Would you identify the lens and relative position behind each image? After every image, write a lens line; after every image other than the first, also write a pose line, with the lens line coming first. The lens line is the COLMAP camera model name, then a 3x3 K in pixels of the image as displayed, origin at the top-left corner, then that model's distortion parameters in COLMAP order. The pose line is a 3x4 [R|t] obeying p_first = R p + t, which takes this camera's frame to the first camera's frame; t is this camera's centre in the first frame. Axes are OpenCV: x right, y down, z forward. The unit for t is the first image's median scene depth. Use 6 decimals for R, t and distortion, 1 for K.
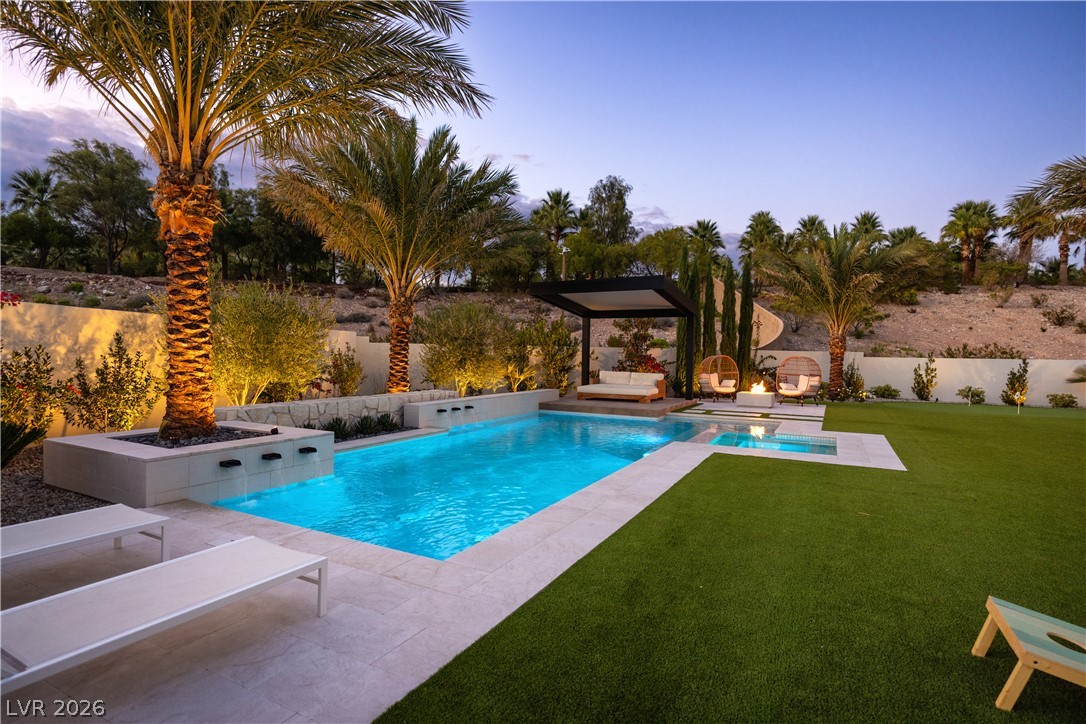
lens RADIAL K [[558.8, 0, 543.0], [0, 558.8, 362.0], [0, 0, 1]] dist [-0.004005, 0.000722]
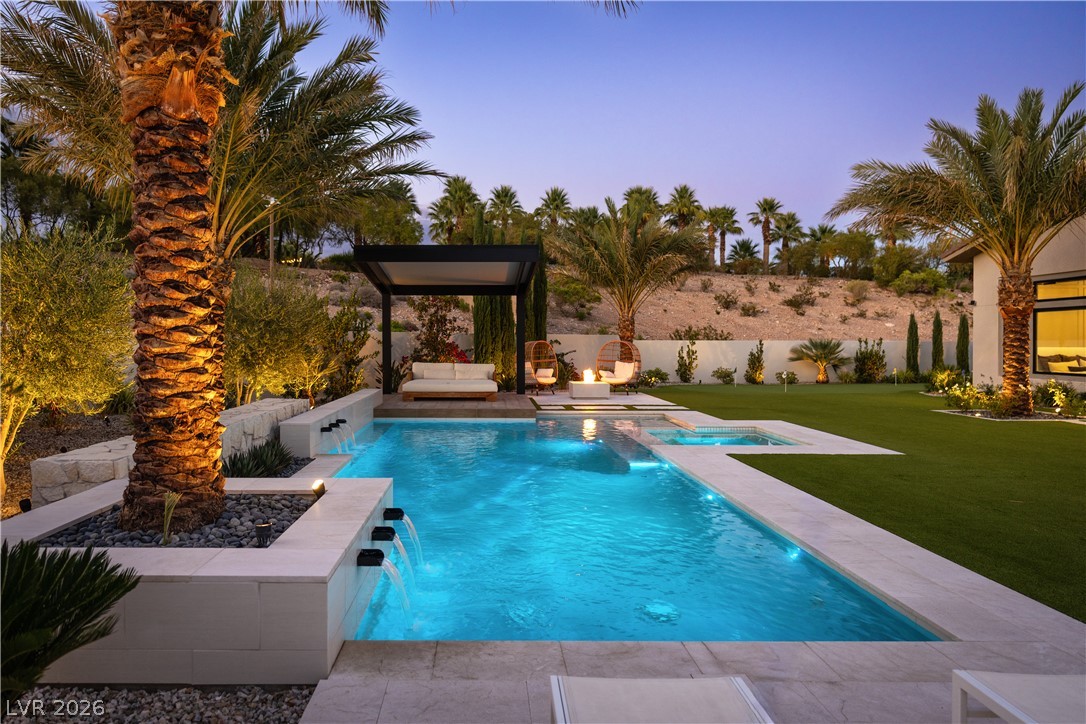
lens RADIAL K [[675.3, 0, 540.4], [0, 675.3, 345.7], [0, 0, 1]] dist [-0.004604, 0.000548]
pose [[0.878427, -0.016615, 0.477588, -0.210135], [0.018431, 0.999830, 0.000882, -0.006059], [-0.477521, 0.008027, 0.878584, 0.099786]]
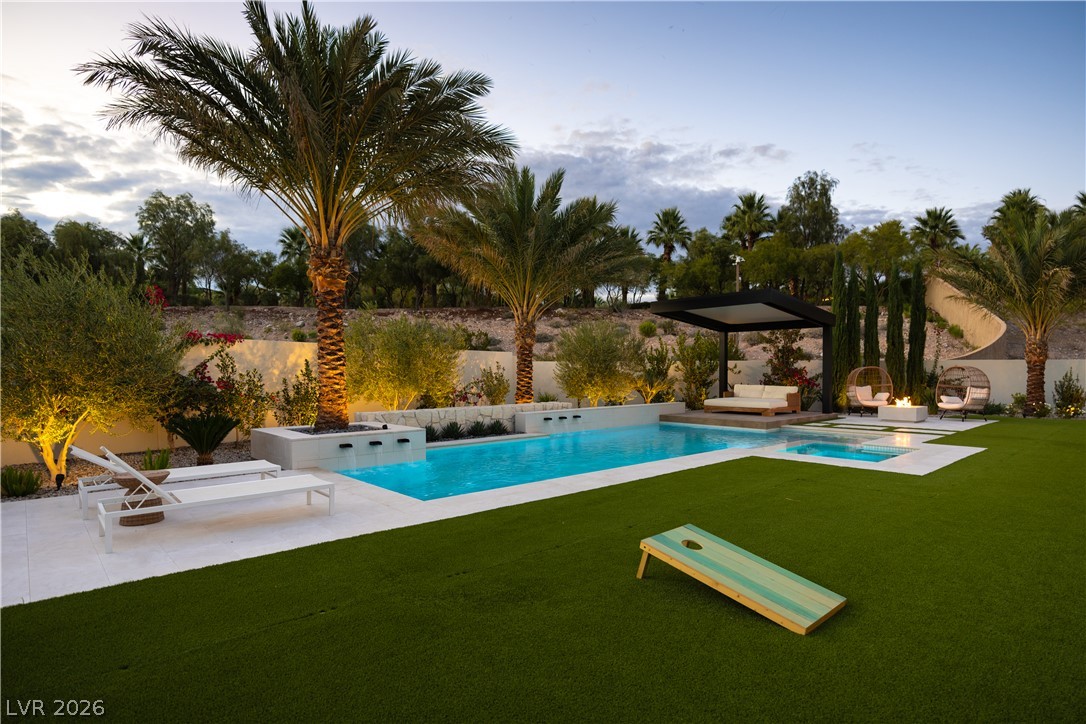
lens RADIAL K [[569.8, 0, 555.5], [0, 569.8, 376.9], [0, 0, 1]] dist [-0.004109, -0.000376]
pose [[0.950136, -0.014521, -0.311497, 0.127443], [0.013373, 0.999894, -0.005820, 0.004154], [0.311549, 0.001364, 0.950229, -0.076268]]
